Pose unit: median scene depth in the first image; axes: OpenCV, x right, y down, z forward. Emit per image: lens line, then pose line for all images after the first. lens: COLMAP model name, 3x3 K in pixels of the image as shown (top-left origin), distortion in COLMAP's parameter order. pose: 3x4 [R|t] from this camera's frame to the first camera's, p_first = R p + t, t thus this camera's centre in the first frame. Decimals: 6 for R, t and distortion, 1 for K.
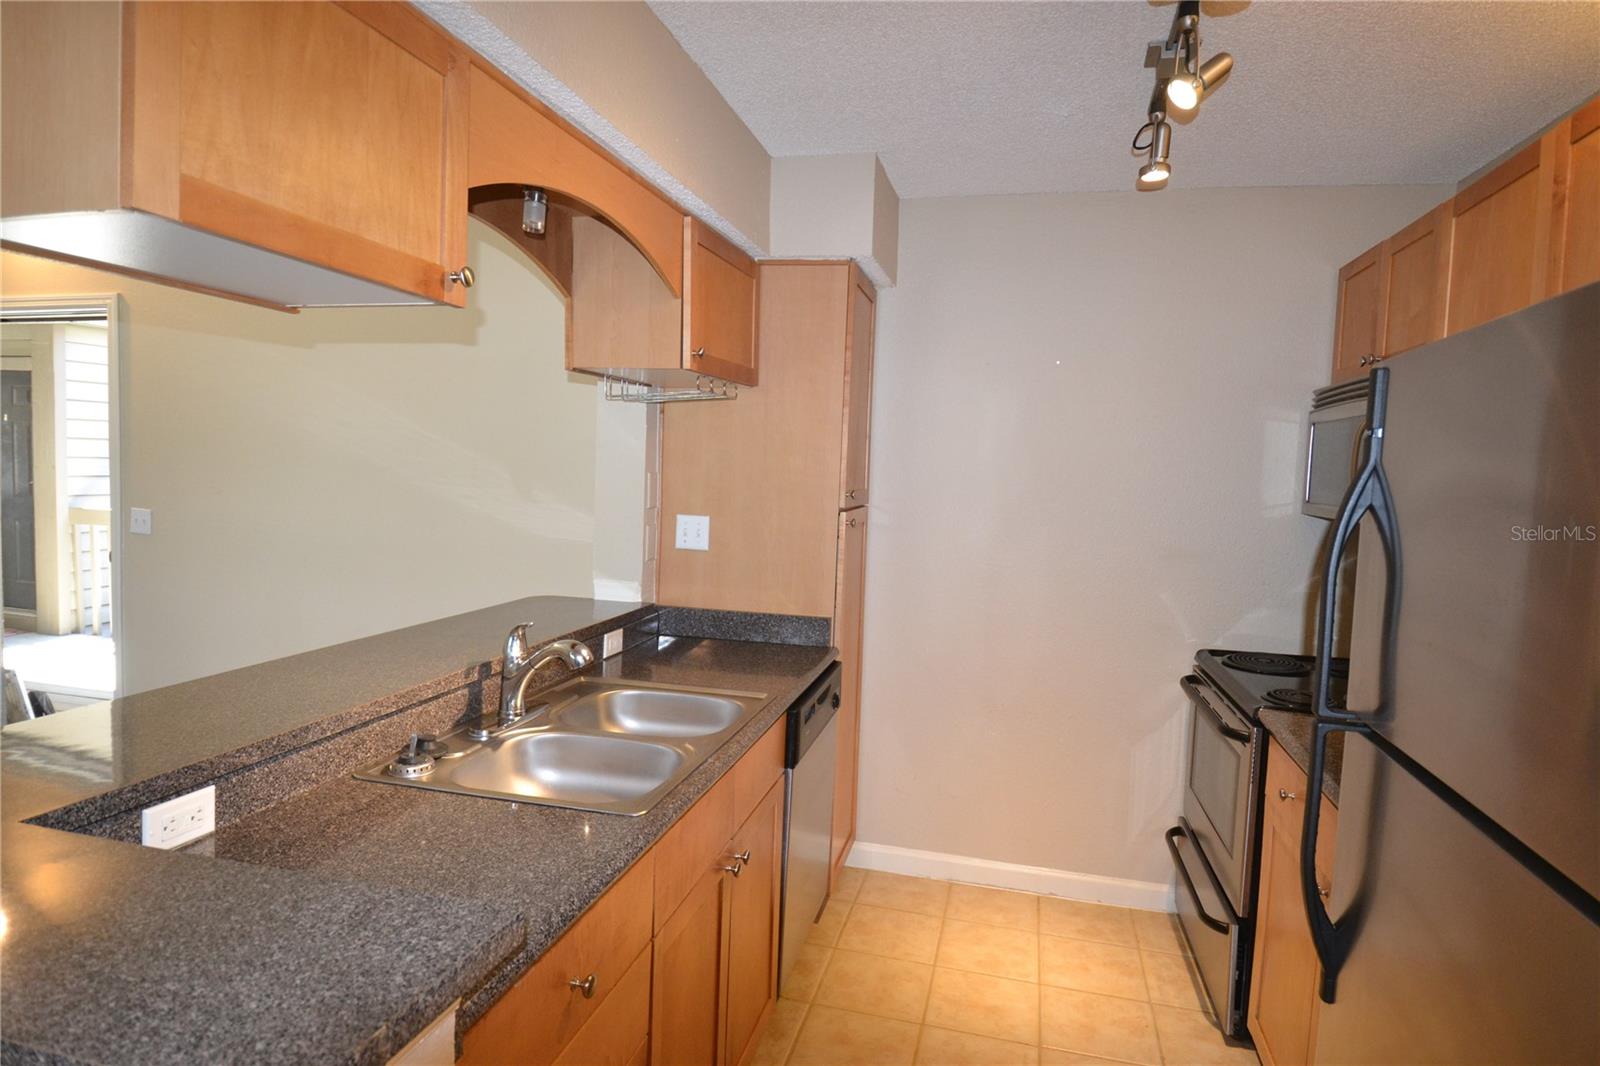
lens RADIAL K [[920.6, 0, 797.9], [0, 920.6, 528.0], [0, 0, 1]] dist [0.025695, -0.038014]
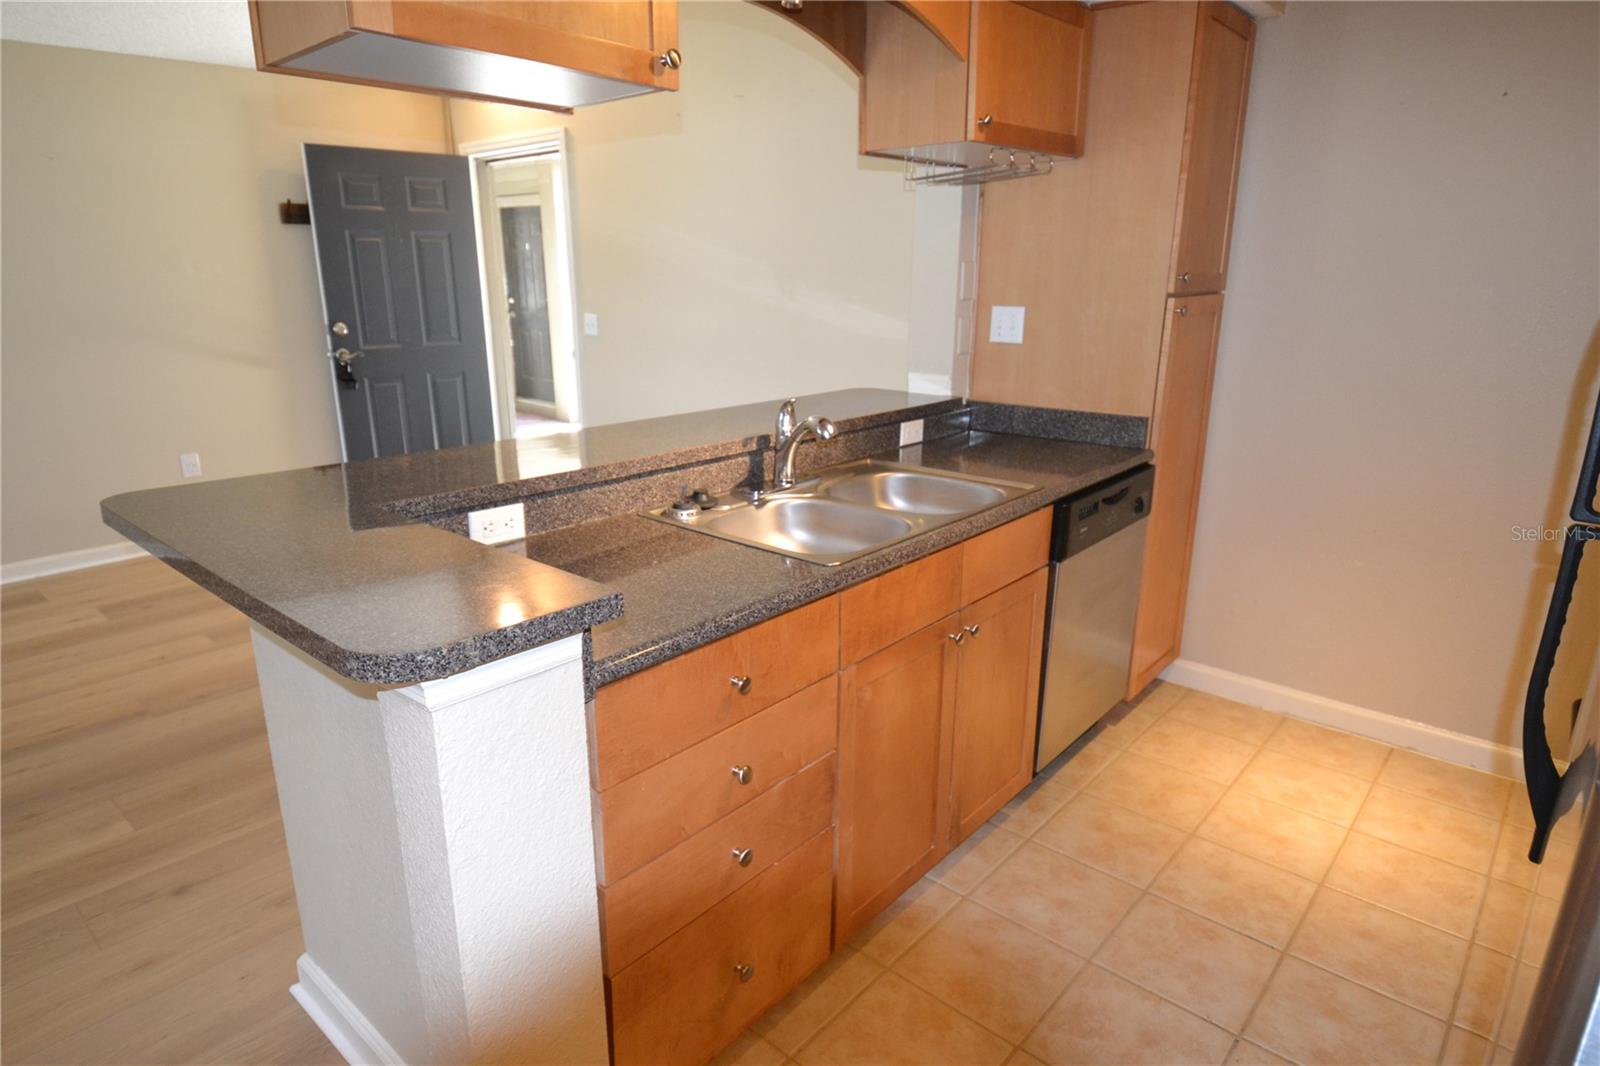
lens RADIAL K [[920.6, 0, 798.3], [0, 920.6, 541.8], [0, 0, 1]] dist [0.025695, -0.038014]
pose [[0.885794, 0.096252, -0.453987, 0.184335], [-0.000696, 0.978530, 0.206105, 0.034086], [0.464078, -0.182250, 0.866843, 0.015604]]
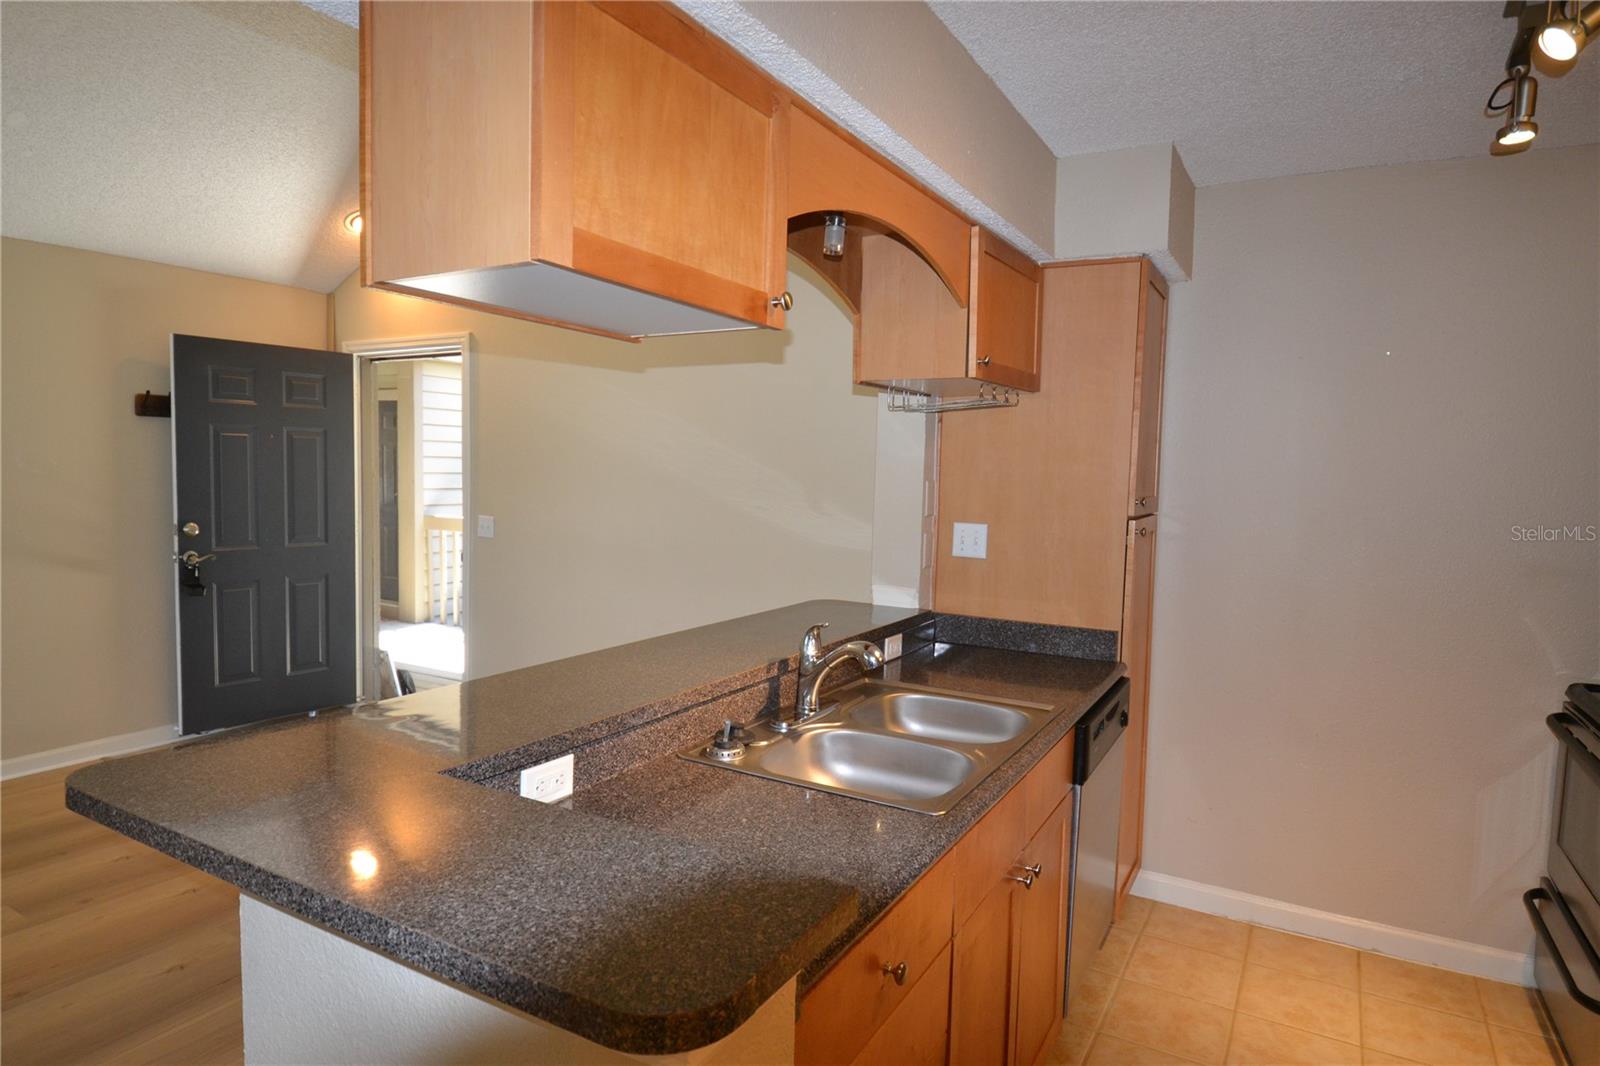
lens RADIAL K [[920.6, 0, 786.7], [0, 920.6, 528.1], [0, 0, 1]] dist [0.025695, -0.038014]
pose [[0.960280, 0.005474, -0.278983, -0.031844], [-0.008358, 0.999923, -0.009150, 0.002729], [0.278912, 0.011118, 0.960252, -0.020107]]
